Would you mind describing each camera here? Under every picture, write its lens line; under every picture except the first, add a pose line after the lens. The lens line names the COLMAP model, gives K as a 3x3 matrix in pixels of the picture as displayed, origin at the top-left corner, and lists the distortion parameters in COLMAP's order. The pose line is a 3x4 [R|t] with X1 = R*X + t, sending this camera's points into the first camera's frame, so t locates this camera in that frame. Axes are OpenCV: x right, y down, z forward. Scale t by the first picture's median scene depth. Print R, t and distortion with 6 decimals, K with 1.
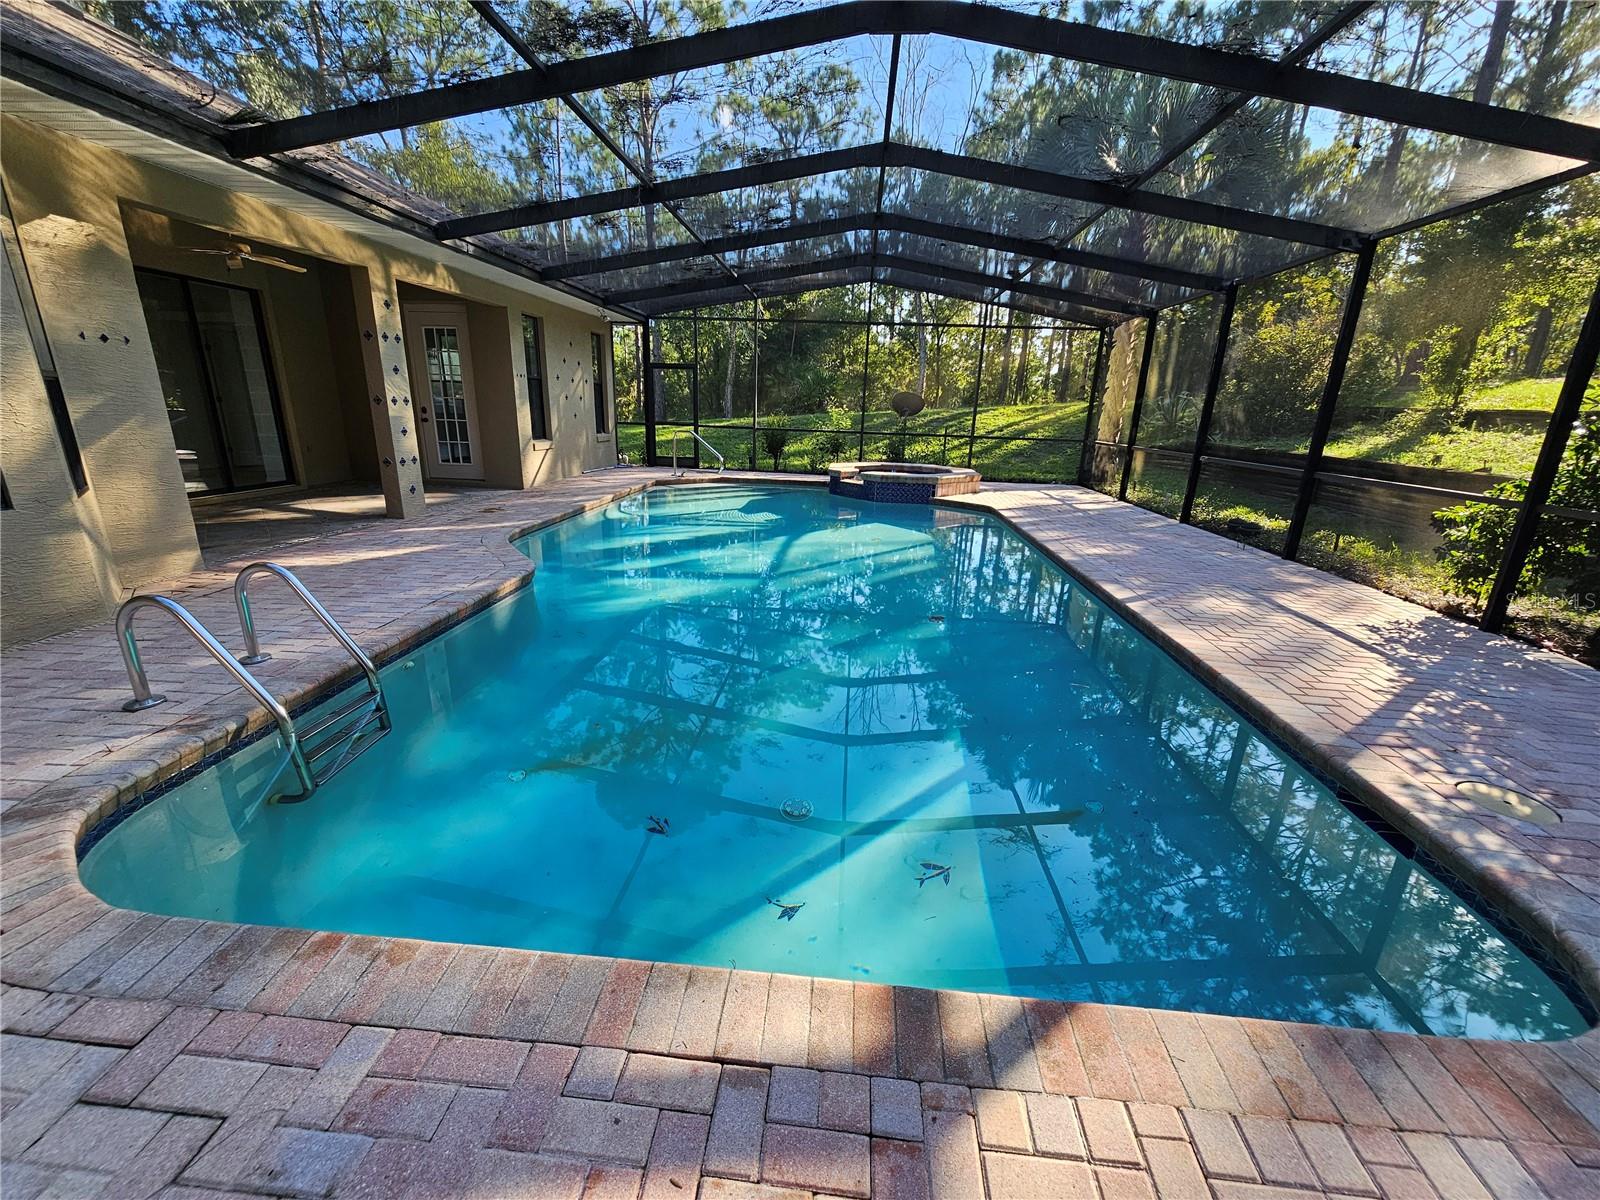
lens RADIAL K [[654.3, 0, 805.5], [0, 654.3, 596.9], [0, 0, 1]] dist [-0.003281, 0.000004]
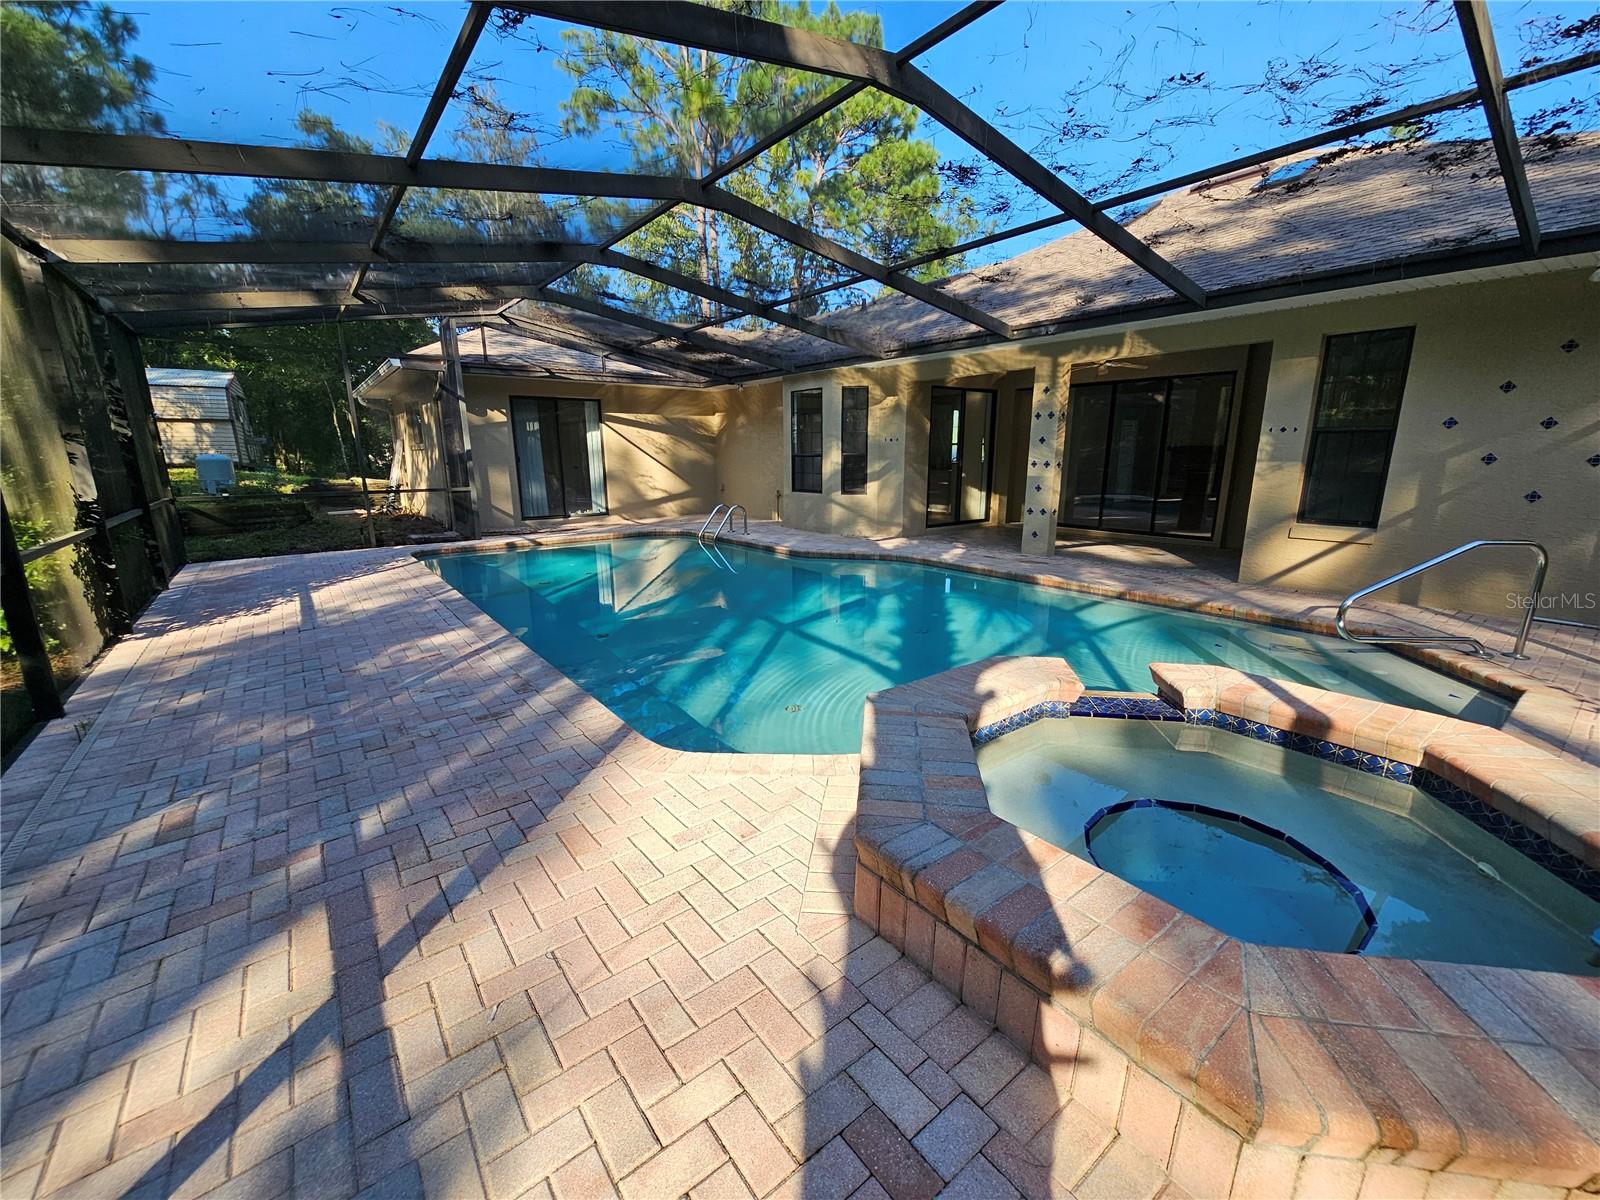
lens RADIAL K [[650.2, 0, 799.3], [0, 650.2, 605.5], [0, 0, 1]] dist [-0.000142, -0.000252]
pose [[-0.739958, 0.128558, -0.660254, 0.598207], [-0.207673, 0.889952, 0.406025, -0.477776], [0.639792, 0.437558, -0.631829, 1.639727]]
